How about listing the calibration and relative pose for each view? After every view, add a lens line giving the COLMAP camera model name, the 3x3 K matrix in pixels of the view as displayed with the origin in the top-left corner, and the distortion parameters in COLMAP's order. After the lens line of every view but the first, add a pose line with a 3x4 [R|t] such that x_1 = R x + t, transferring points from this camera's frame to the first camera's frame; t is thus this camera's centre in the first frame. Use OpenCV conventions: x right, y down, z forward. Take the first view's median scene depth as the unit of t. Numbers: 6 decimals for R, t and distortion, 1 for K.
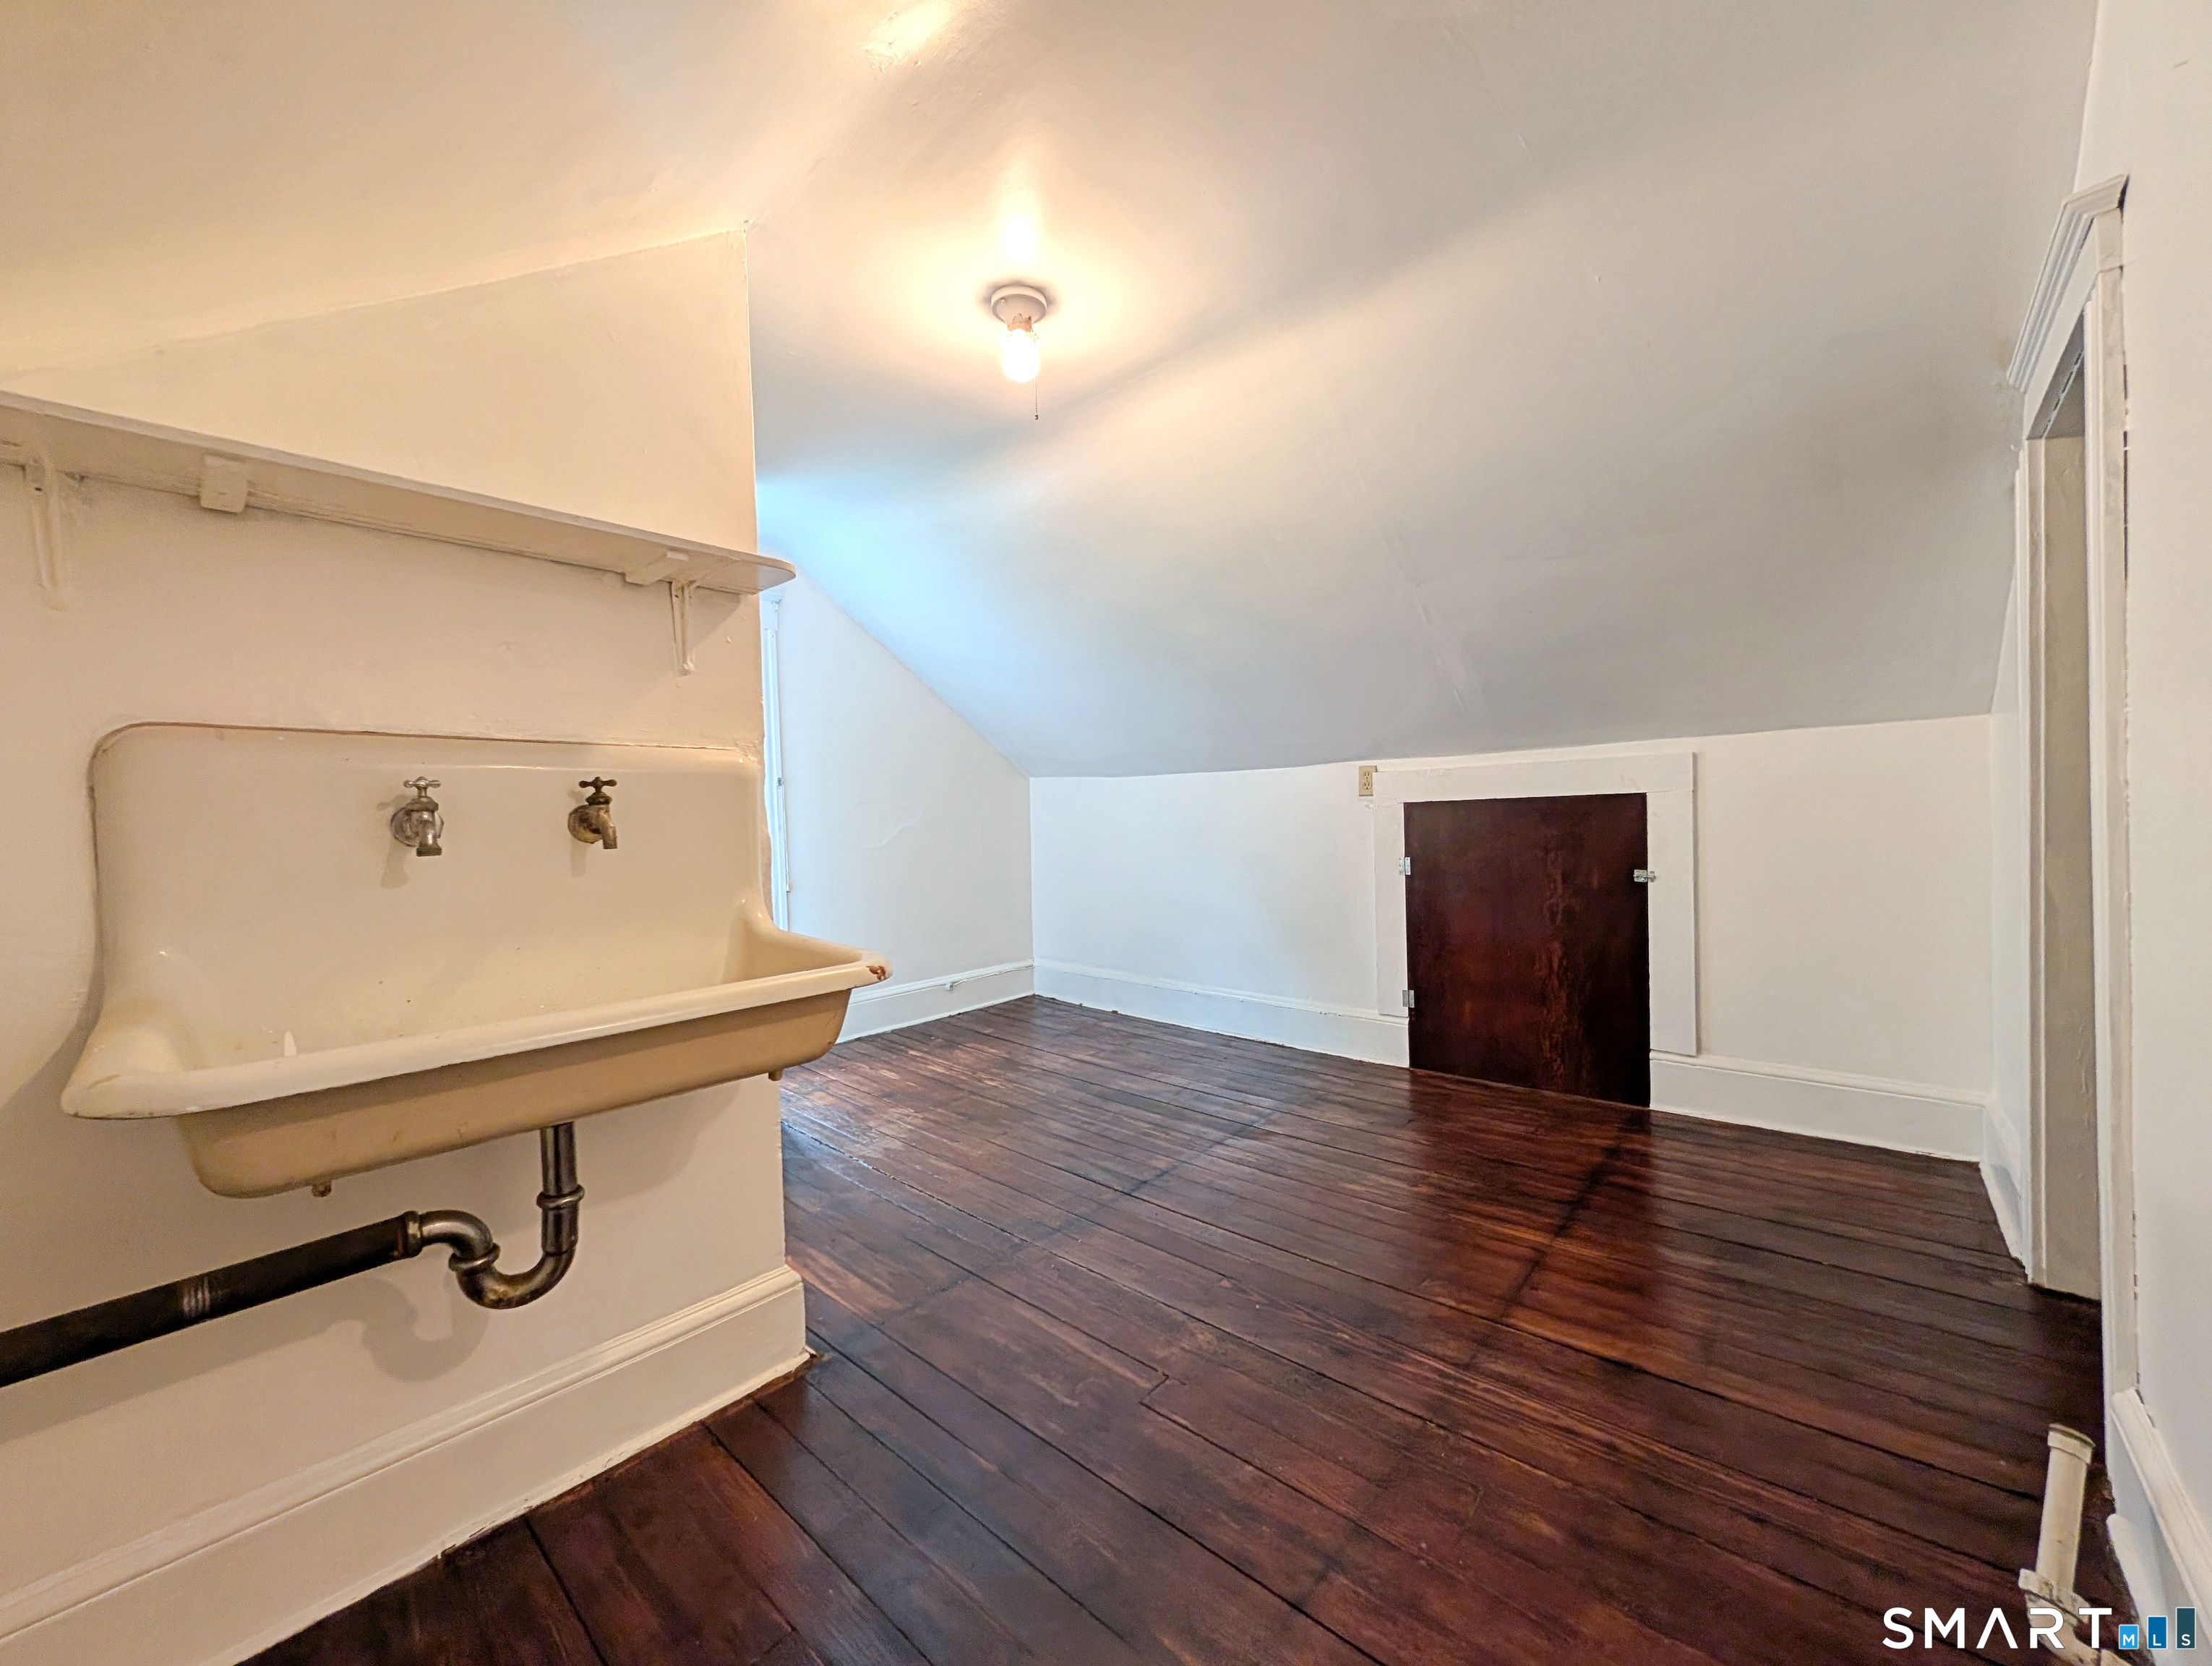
lens RADIAL K [[849.2, 0, 1107.1], [0, 849.2, 837.0], [0, 0, 1]] dist [0.001098, -0.000878]
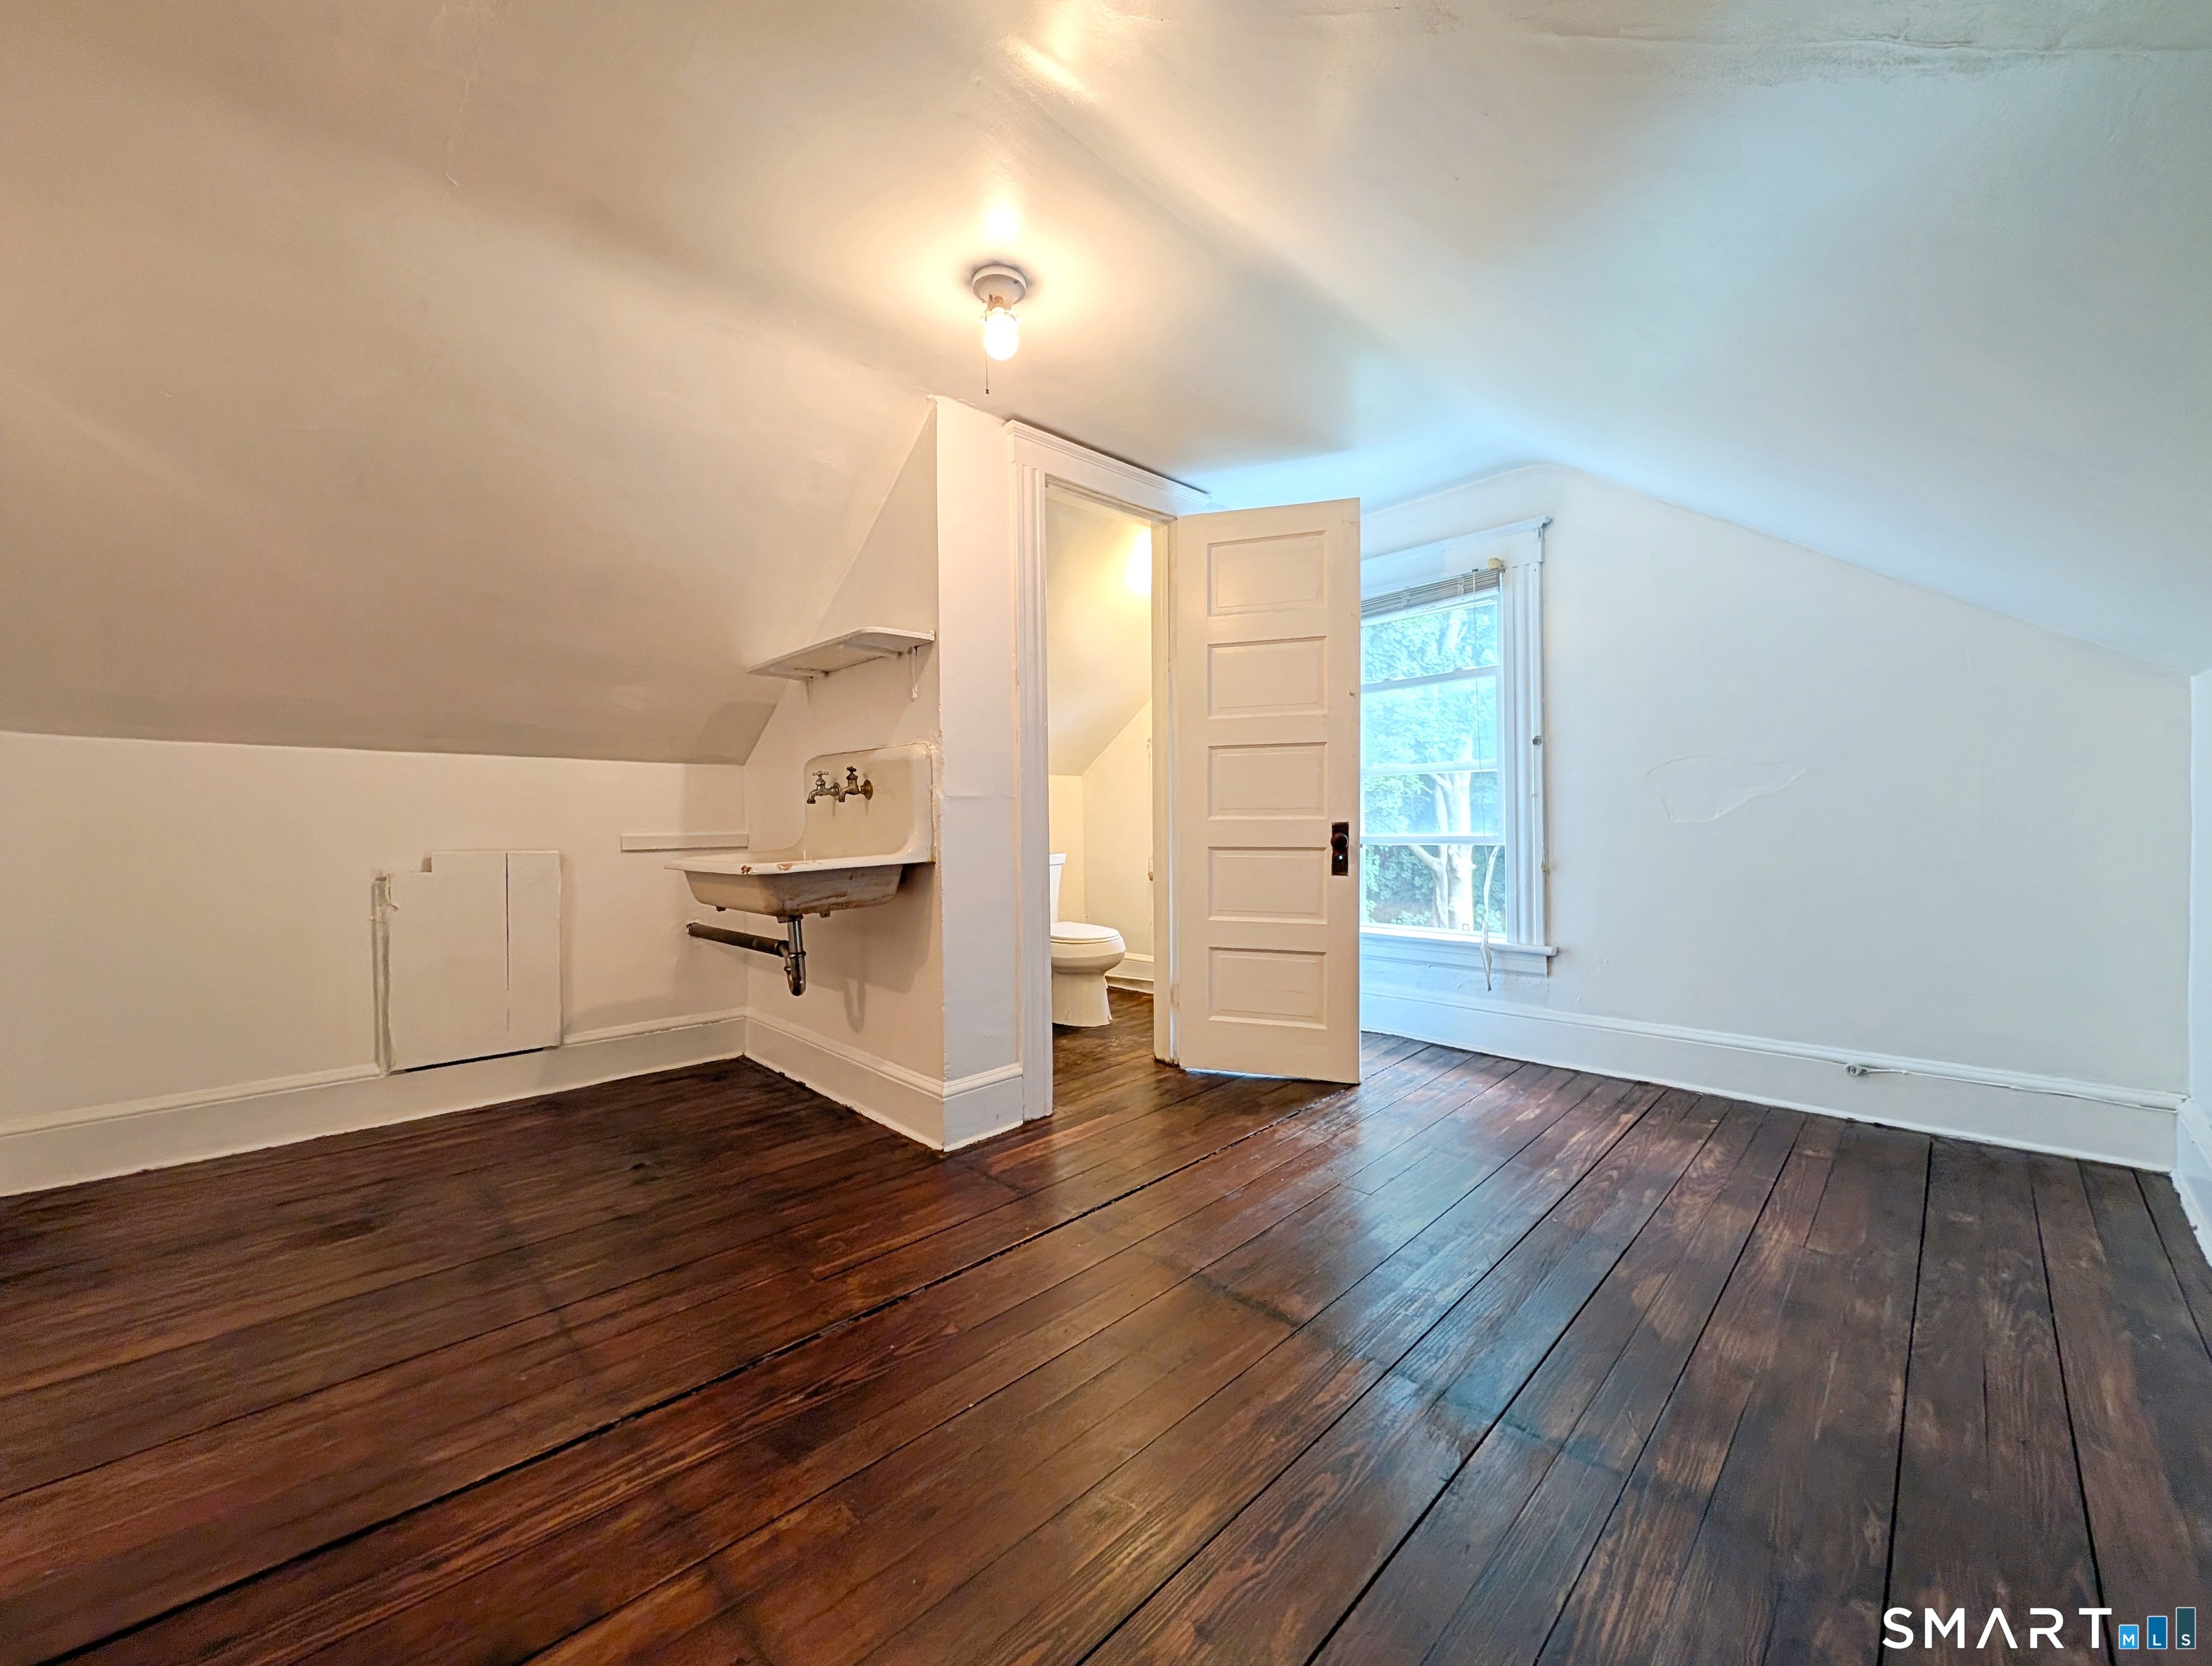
lens RADIAL K [[849.2, 0, 1107.1], [0, 849.2, 837.0], [0, 0, 1]] dist [0.001098, -0.000878]
pose [[-0.062870, 0.044098, -0.997047, 0.997493], [-0.013110, 0.998901, 0.045007, -0.001901], [0.997936, 0.015901, -0.062223, 1.265492]]
